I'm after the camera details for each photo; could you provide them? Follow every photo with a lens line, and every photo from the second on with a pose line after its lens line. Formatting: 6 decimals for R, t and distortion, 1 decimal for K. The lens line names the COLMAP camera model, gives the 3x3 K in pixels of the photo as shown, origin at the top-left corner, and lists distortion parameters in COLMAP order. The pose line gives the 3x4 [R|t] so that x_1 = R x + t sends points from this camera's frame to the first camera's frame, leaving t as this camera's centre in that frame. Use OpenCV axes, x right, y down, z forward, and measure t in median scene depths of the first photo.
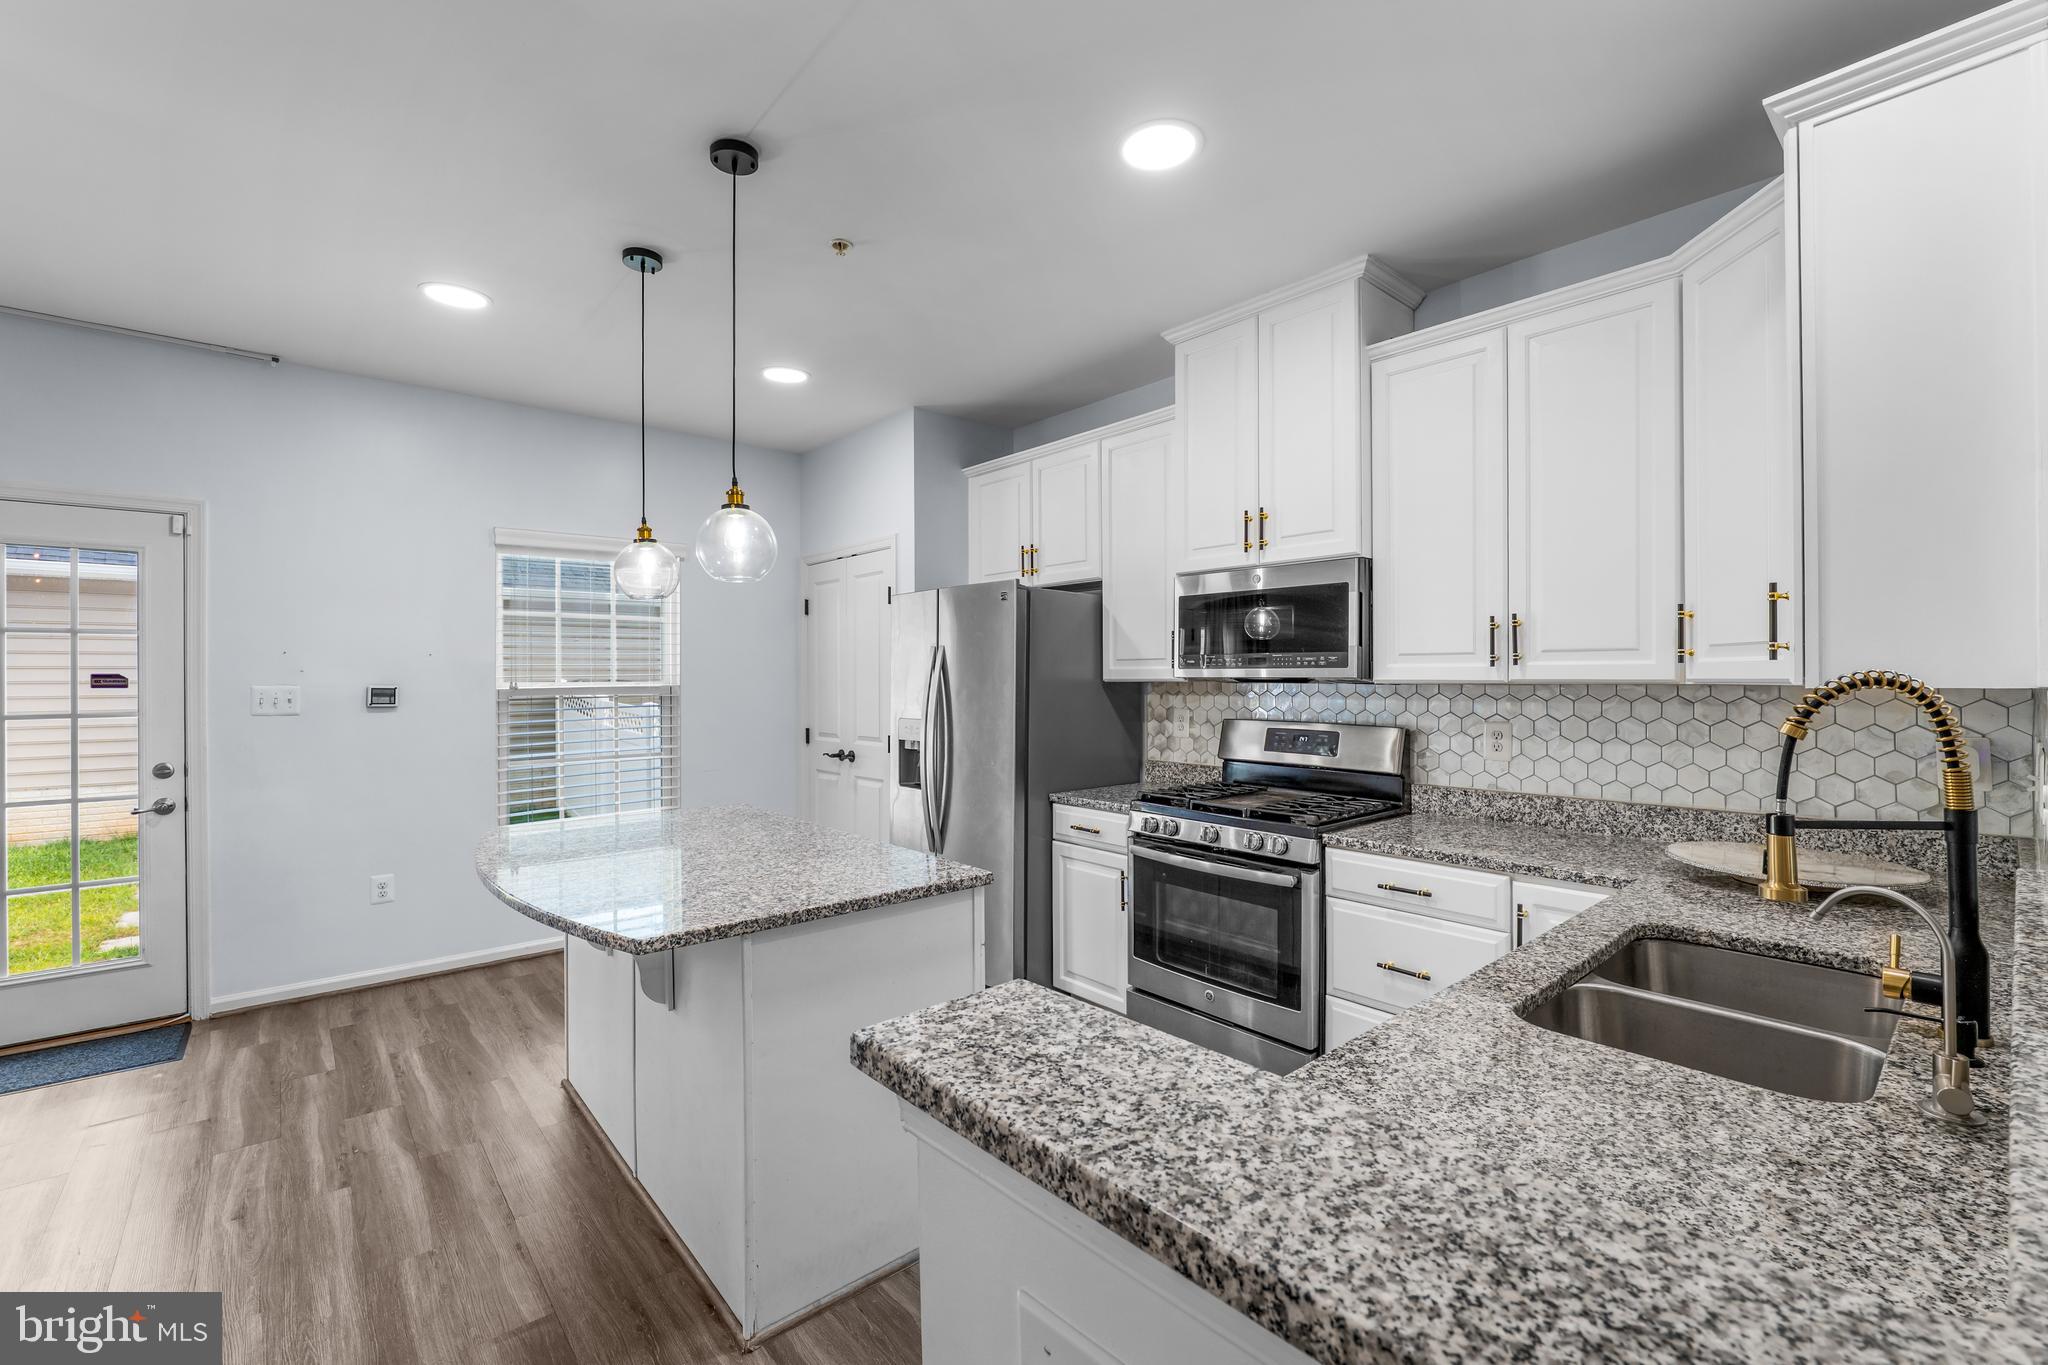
lens RADIAL K [[864.0, 0, 1017.3], [0, 864.0, 675.4], [0, 0, 1]] dist [-0.008814, -0.000144]
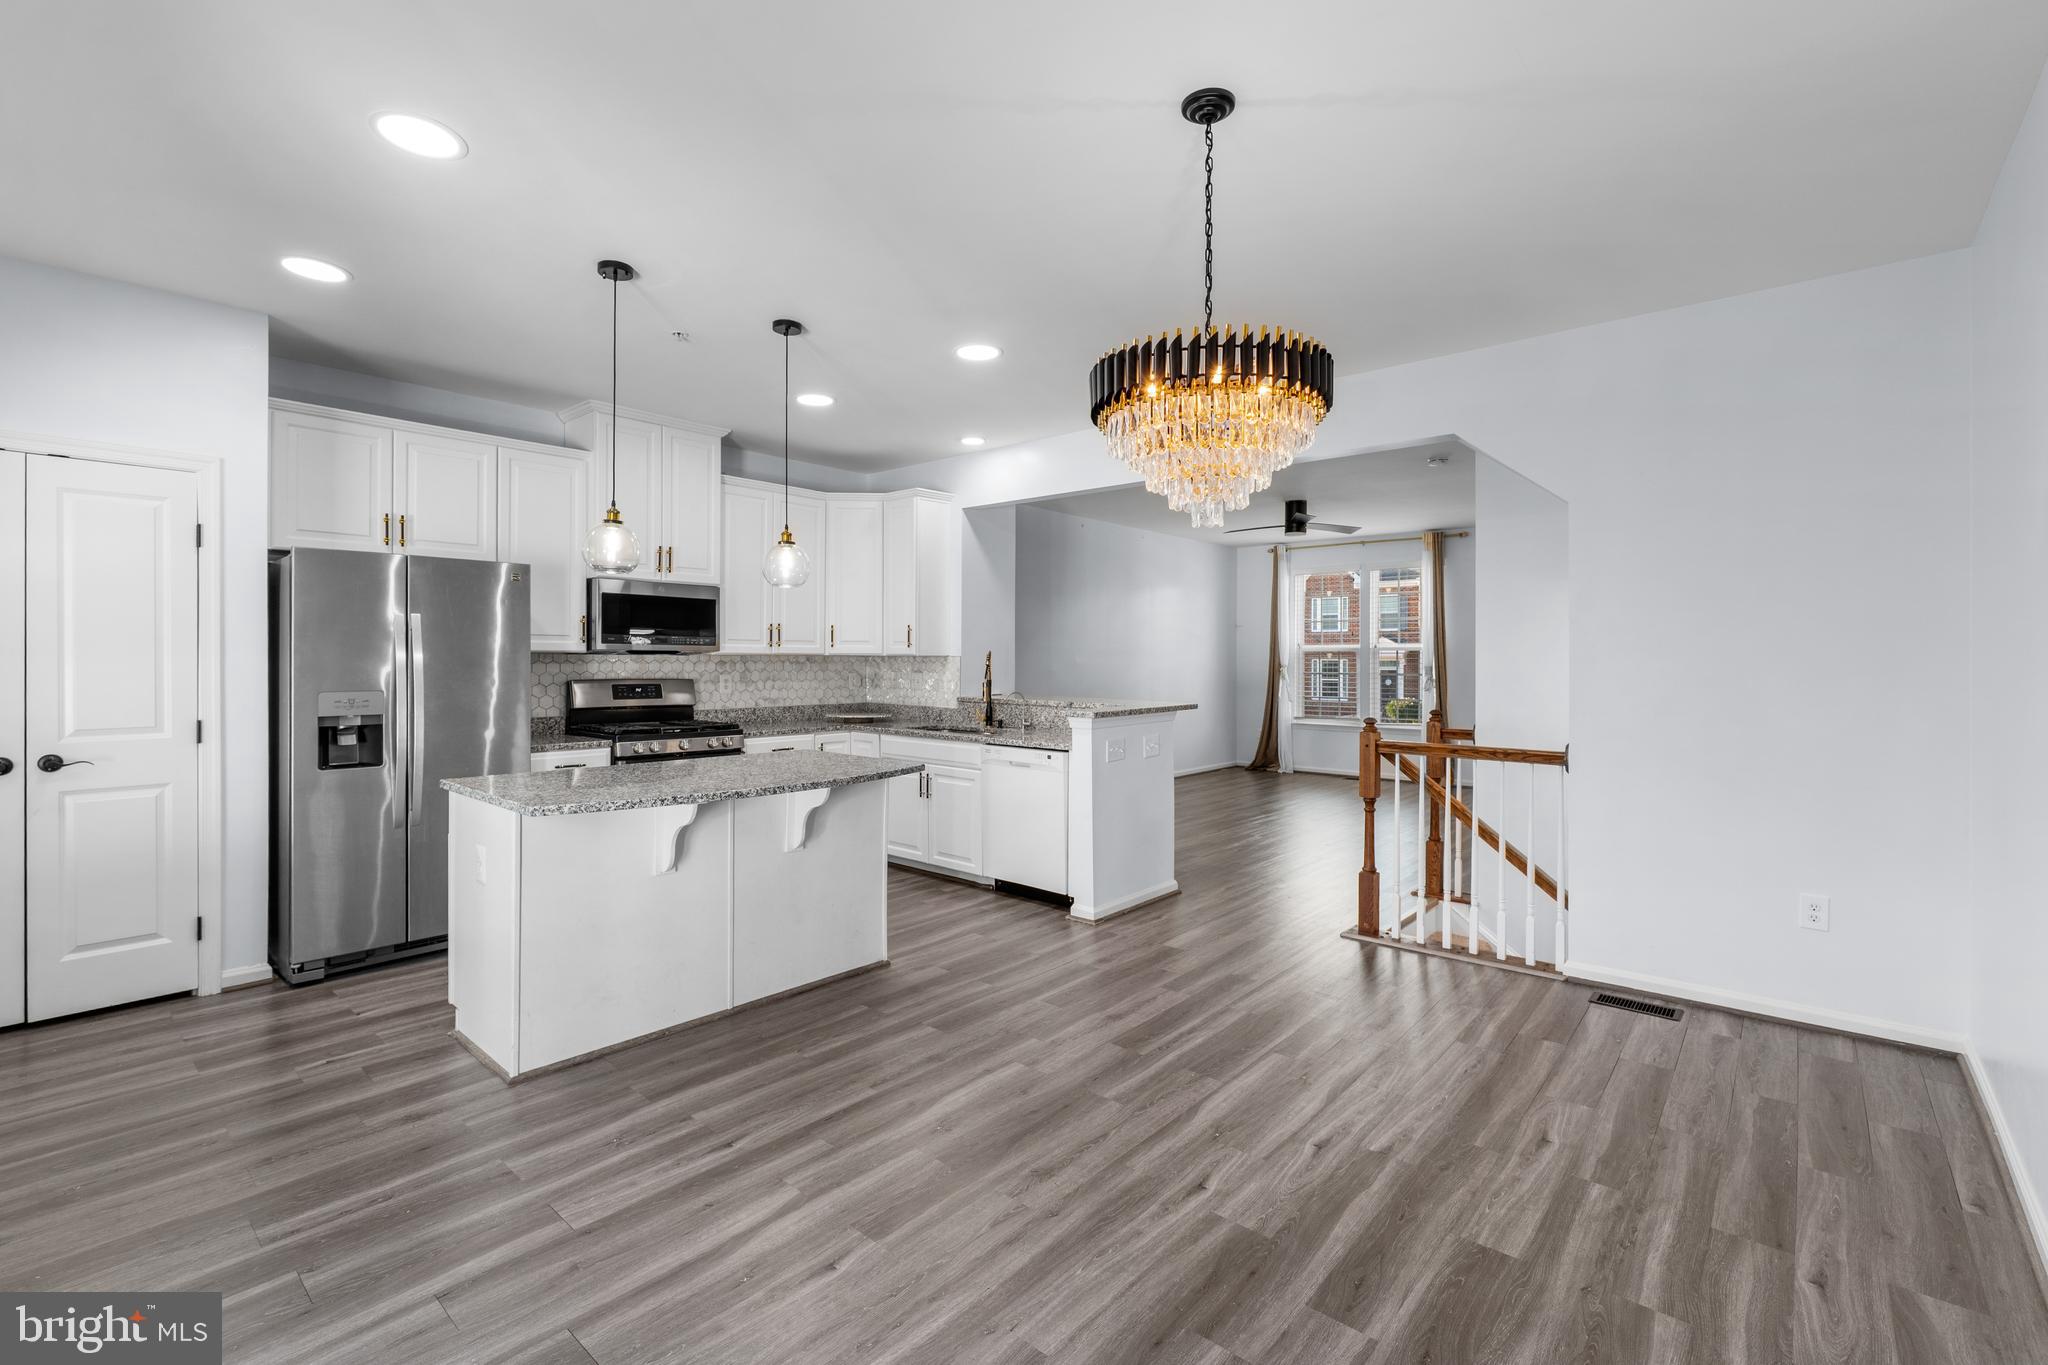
lens RADIAL K [[899.5, 0, 1018.9], [0, 899.5, 662.4], [0, 0, 1]] dist [-0.004546, -0.000244]
pose [[-0.138696, -0.000160, 0.990335, -1.590387], [-0.004969, 0.999988, -0.000534, 0.023580], [-0.990323, -0.004995, -0.138695, 0.614267]]
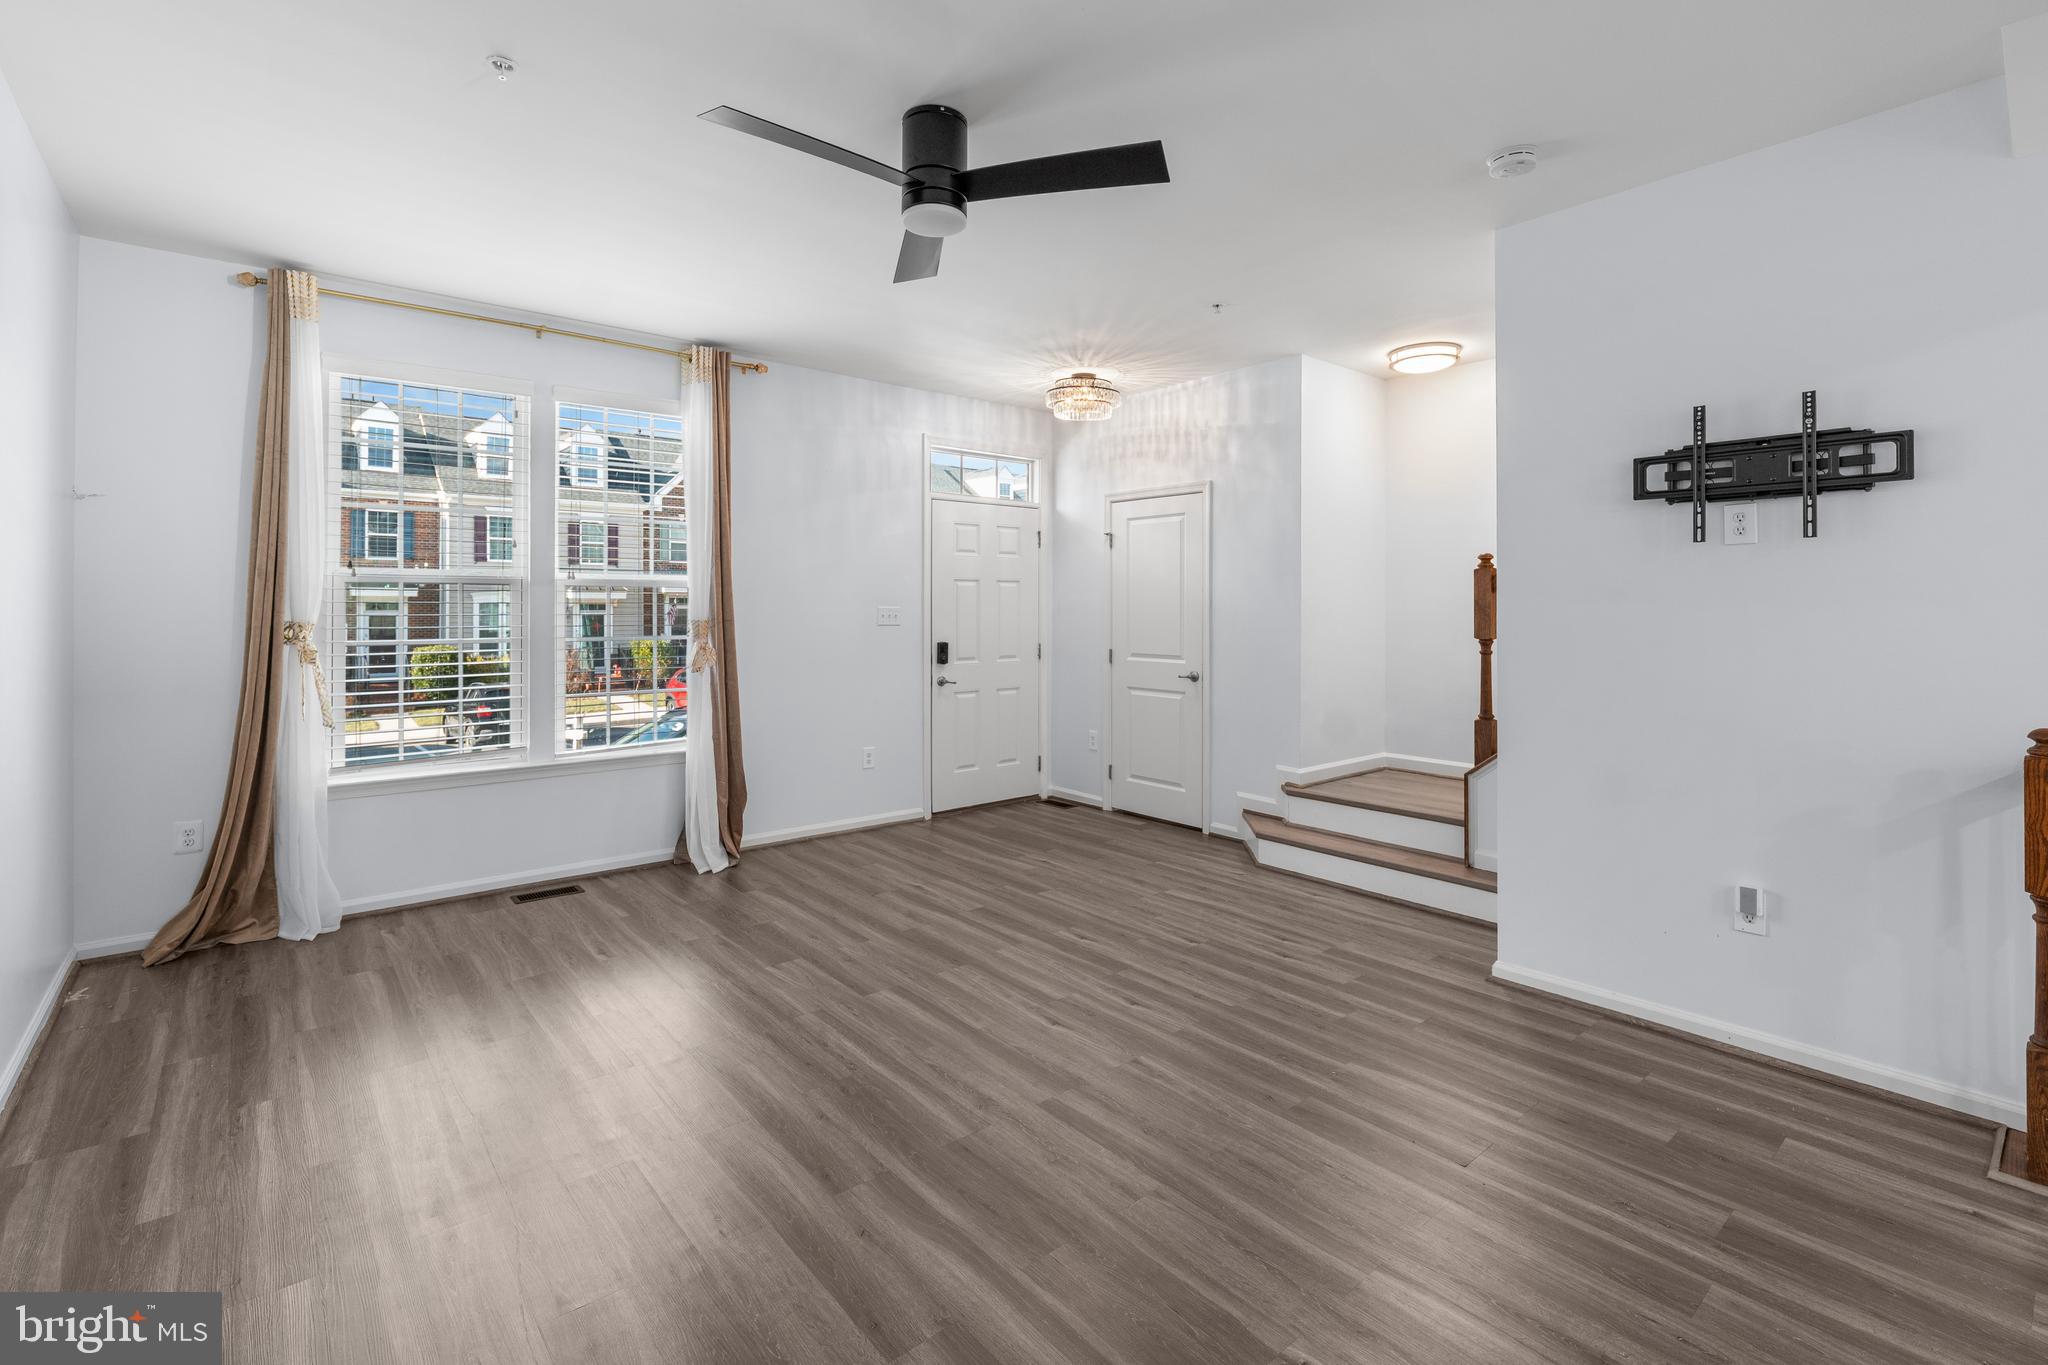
lens RADIAL K [[928.7, 0, 1011.4], [0, 928.7, 594.6], [0, 0, 1]] dist [-0.003554, -0.000316]
pose [[-0.999583, 0.004922, 0.028439, 0.922156], [0.004414, 0.999830, -0.017895, 0.013903], [-0.028523, -0.017762, -0.999435, 0.315146]]
